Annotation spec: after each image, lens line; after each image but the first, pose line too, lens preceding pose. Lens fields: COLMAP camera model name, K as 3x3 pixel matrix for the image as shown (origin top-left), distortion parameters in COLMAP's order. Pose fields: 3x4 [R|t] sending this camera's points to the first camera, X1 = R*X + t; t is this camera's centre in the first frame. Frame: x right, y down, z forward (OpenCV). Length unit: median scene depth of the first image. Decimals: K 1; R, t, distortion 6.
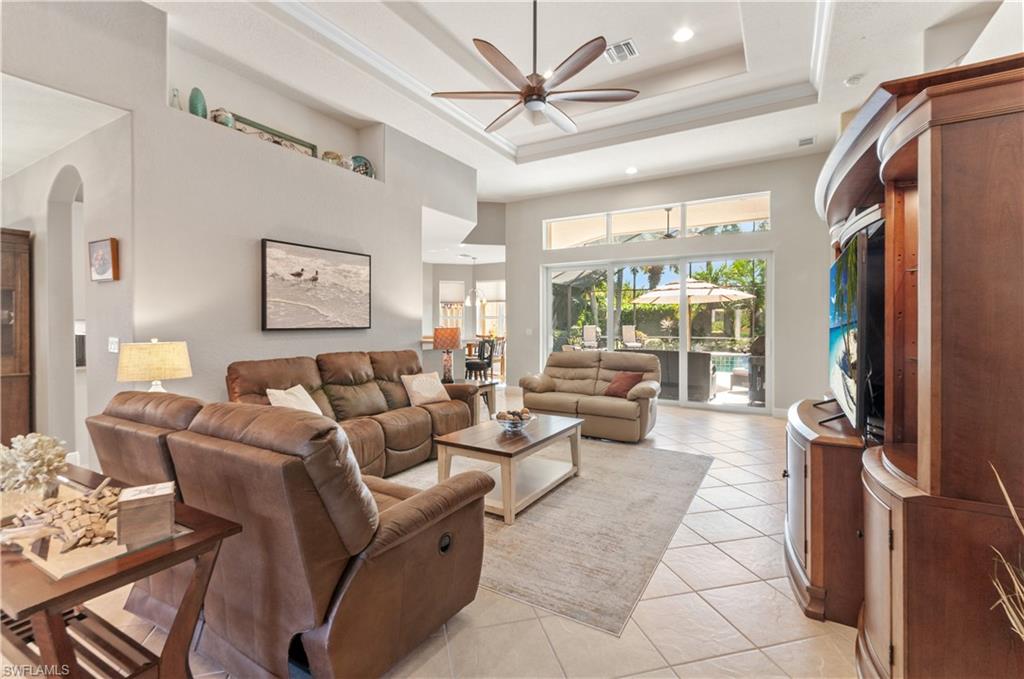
lens RADIAL K [[455.2, 0, 516.1], [0, 455.2, 329.2], [0, 0, 1]] dist [0.002415, 0.000469]
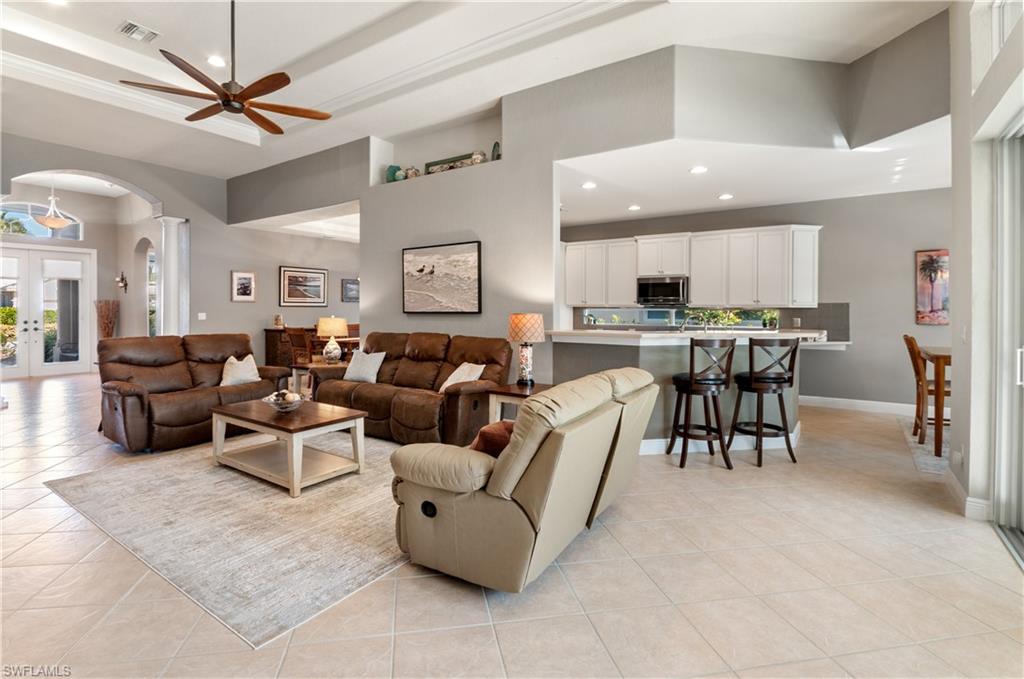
lens RADIAL K [[499.3, 0, 507.8], [0, 499.3, 312.0], [0, 0, 1]] dist [-0.000966, -0.000181]
pose [[-0.084472, 0.008988, -0.996385, 0.985104], [-0.011442, 0.999885, 0.009990, -0.019606], [0.996360, 0.012245, -0.084359, 1.456082]]
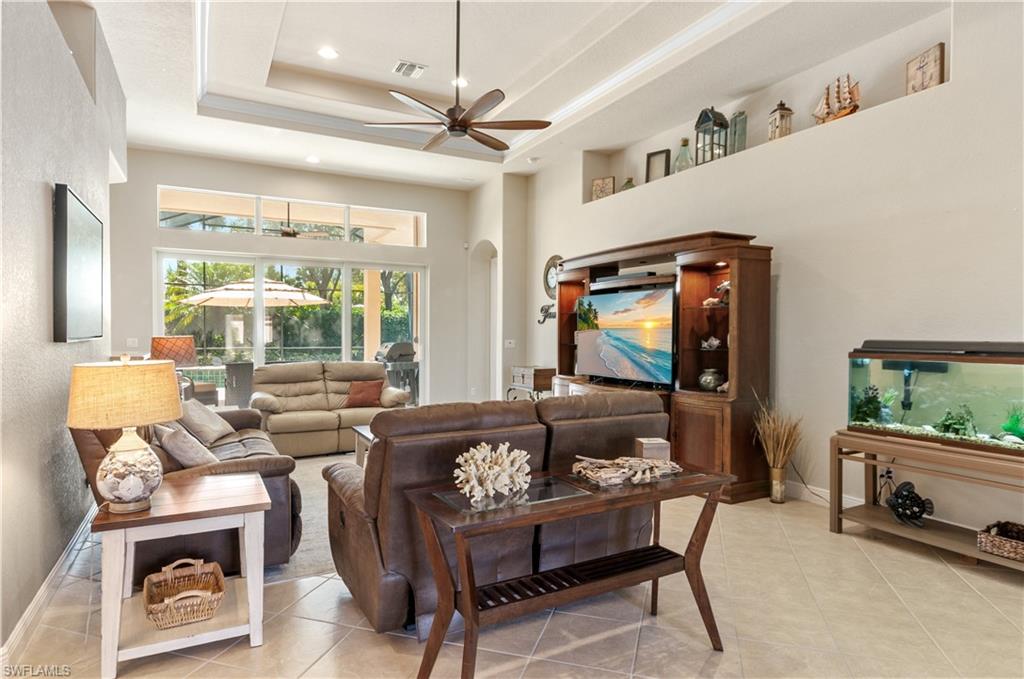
lens RADIAL K [[577.5, 0, 512.0], [0, 577.5, 339.5], [0, 0, 1]] dist [0.001585, 0.000970]
pose [[0.518277, -0.009914, 0.855155, -0.895759], [0.007834, 0.999946, 0.006845, -0.000752], [-0.855177, 0.003151, 0.518327, 0.138261]]
